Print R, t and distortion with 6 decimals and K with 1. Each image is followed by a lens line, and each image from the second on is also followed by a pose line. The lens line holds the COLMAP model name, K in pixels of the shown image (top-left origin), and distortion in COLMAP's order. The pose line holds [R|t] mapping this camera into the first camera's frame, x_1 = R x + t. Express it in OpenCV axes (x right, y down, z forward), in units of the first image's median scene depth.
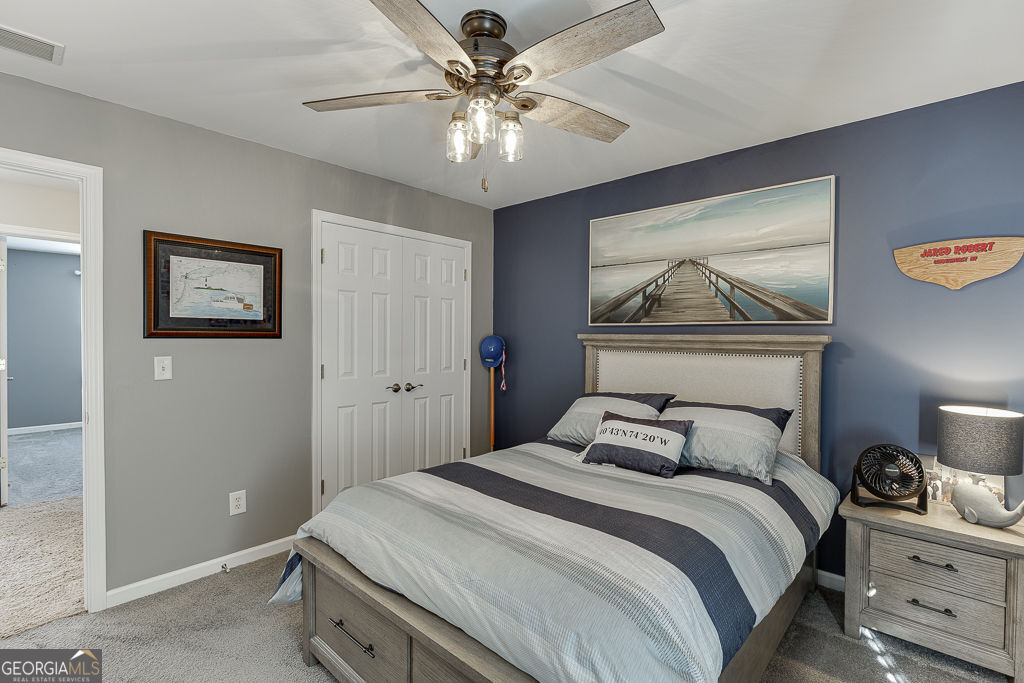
lens RADIAL K [[475.1, 0, 529.9], [0, 475.1, 337.6], [0, 0, 1]] dist [-0.007357, 0.001052]
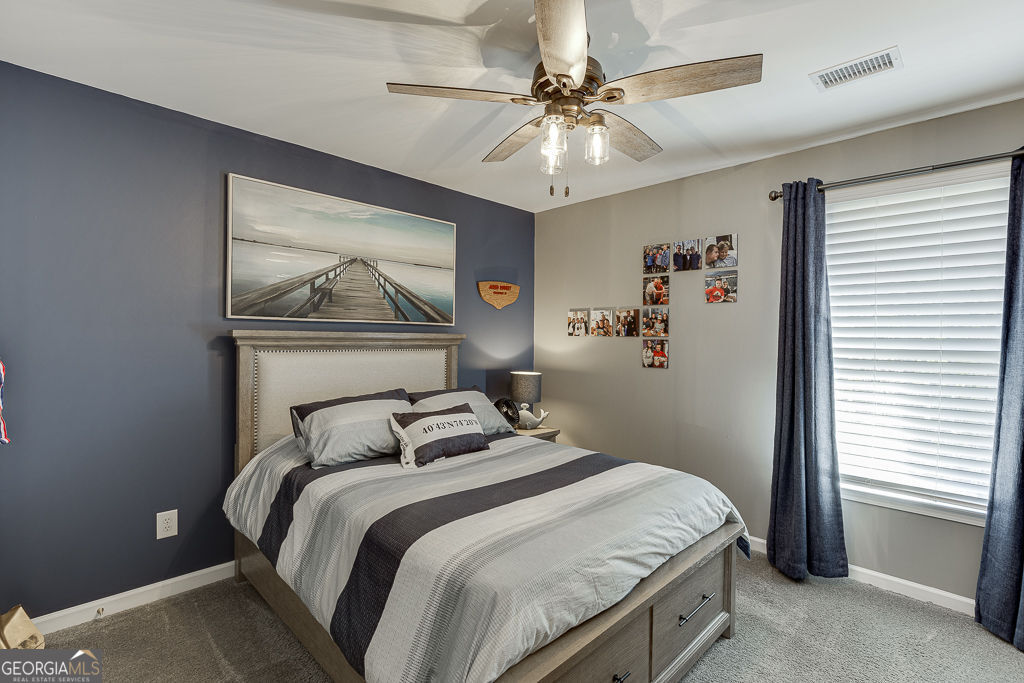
lens RADIAL K [[475.1, 0, 513.0], [0, 475.1, 339.2], [0, 0, 1]] dist [-0.007357, 0.001052]
pose [[0.055997, -0.012983, 0.998347, -0.714721], [-0.008791, 0.999870, 0.013496, -0.008329], [-0.998392, -0.009532, 0.055876, 0.651783]]
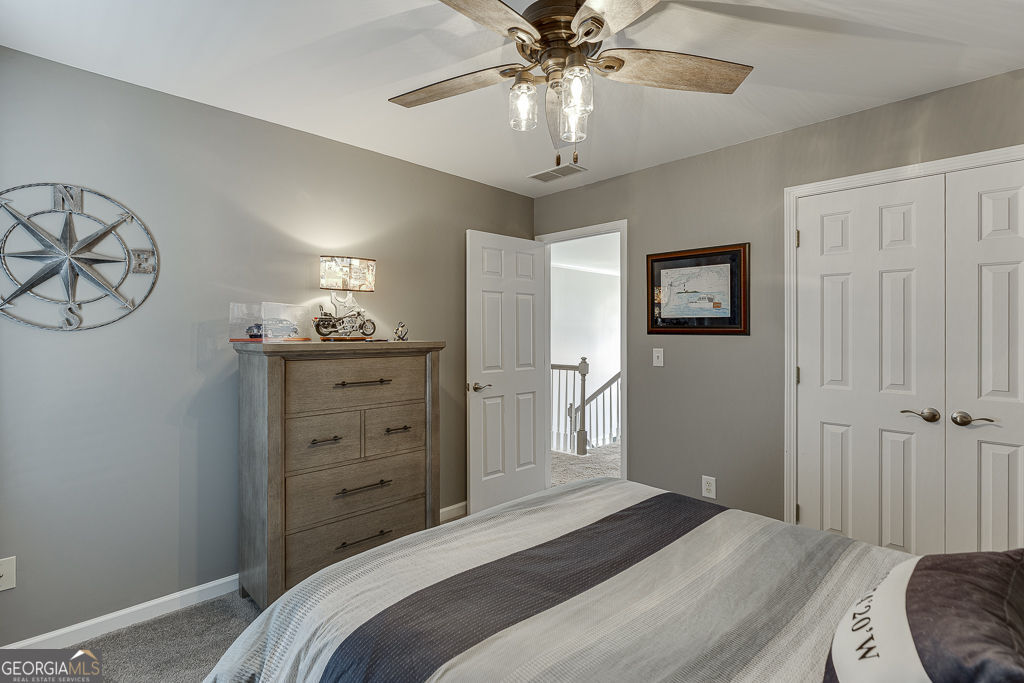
lens RADIAL K [[475.1, 0, 505.8], [0, 475.1, 324.0], [0, 0, 1]] dist [-0.007357, 0.001052]
pose [[-0.084344, -0.019263, -0.996251, 0.489452], [-0.007345, 0.999798, -0.018710, 0.000406], [0.996410, 0.005739, -0.084468, 0.603254]]
